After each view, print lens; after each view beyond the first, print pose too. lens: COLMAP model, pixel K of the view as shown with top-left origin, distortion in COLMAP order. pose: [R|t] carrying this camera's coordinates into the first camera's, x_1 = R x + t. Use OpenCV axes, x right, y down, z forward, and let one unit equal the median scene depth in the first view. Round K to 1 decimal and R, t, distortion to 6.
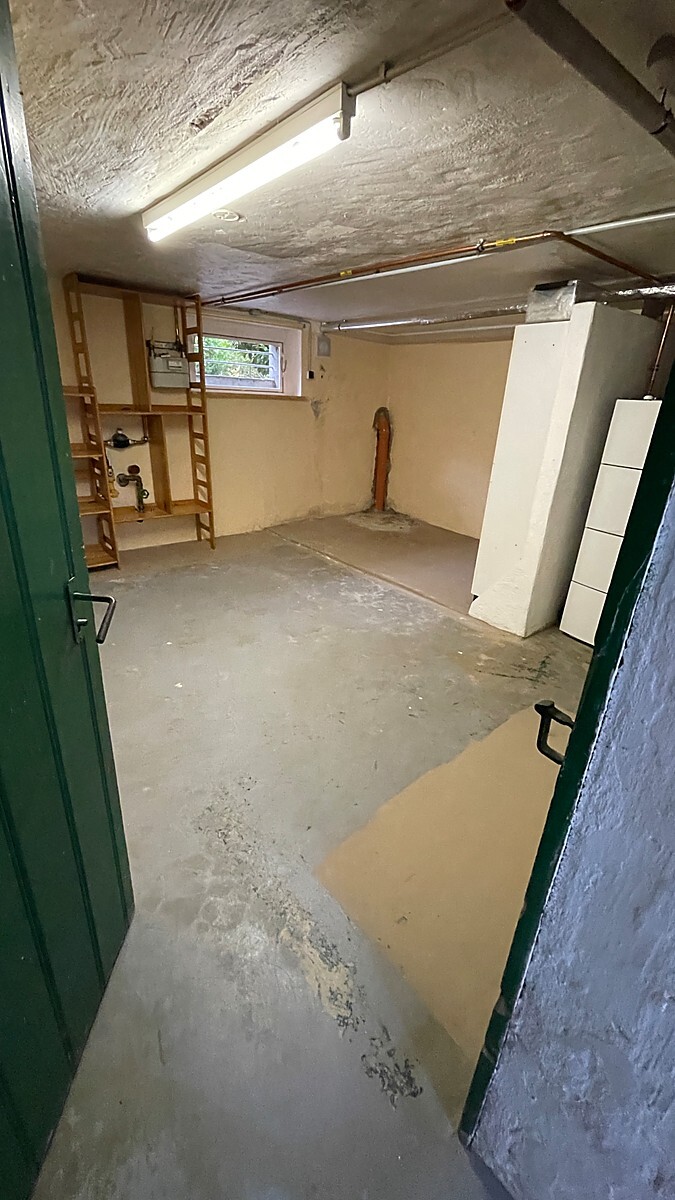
lens RADIAL K [[483.3, 0, 332.7], [0, 483.3, 596.5], [0, 0, 1]] dist [-0.003407, -0.001151]
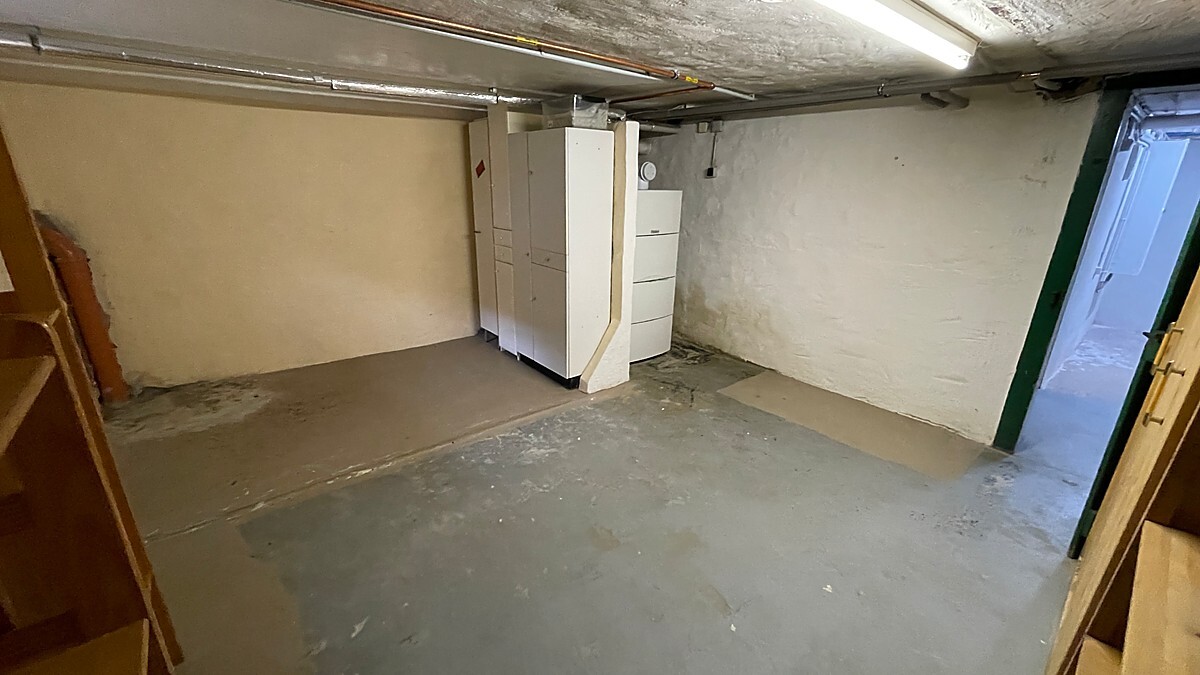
lens RADIAL K [[483.3, 0, 597.5], [0, 483.3, 338.2], [0, 0, 1]] dist [-0.003407, -0.001151]
pose [[-0.002761, -0.363966, 0.931408, -0.677797], [0.362493, 0.867698, 0.340145, -0.433701], [-0.931982, 0.338568, 0.129539, 0.835136]]
